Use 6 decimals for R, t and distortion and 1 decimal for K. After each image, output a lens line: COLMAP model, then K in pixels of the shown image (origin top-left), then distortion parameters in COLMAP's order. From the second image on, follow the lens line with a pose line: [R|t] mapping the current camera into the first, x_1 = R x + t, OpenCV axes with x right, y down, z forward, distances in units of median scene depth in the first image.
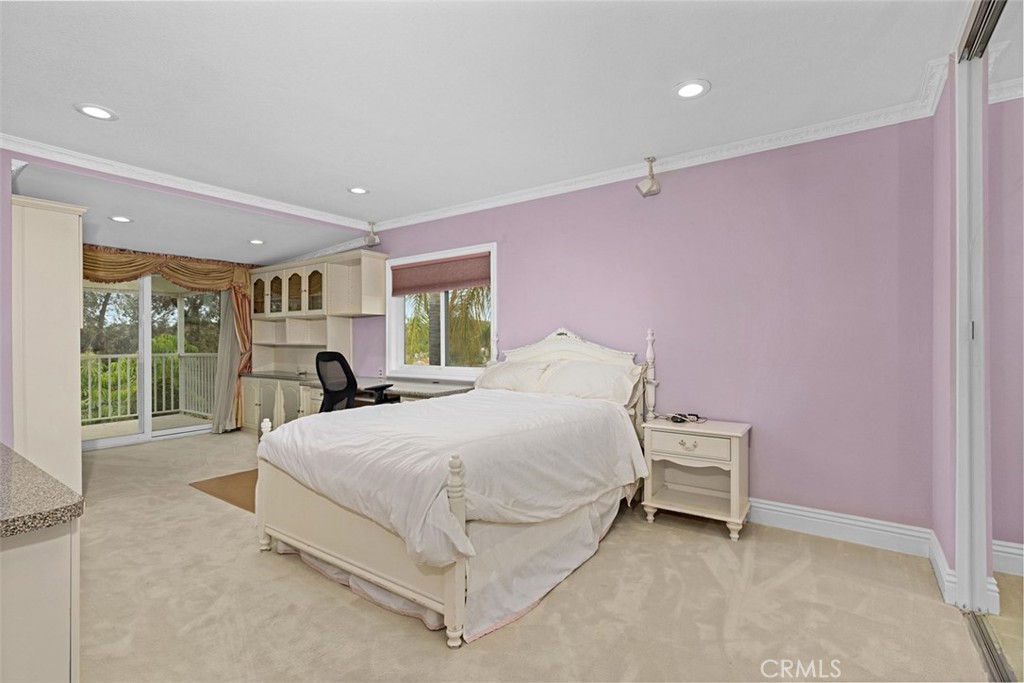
lens RADIAL K [[490.1, 0, 506.8], [0, 490.1, 341.6], [0, 0, 1]] dist [0.001304, 0.001091]
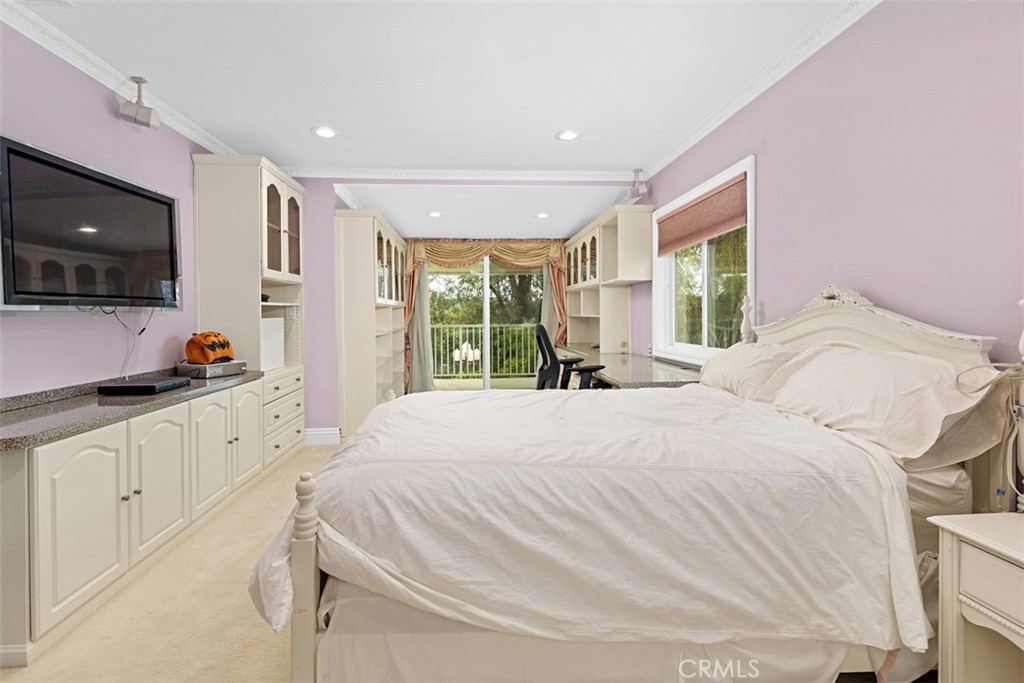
lens RADIAL K [[490.1, 0, 500.3], [0, 490.1, 318.8], [0, 0, 1]] dist [0.001304, 0.001091]
pose [[0.625467, 0.003568, -0.780242, 0.233225], [0.003379, 0.999968, 0.007281, 0.002677], [0.780243, -0.007191, 0.625435, 0.302761]]
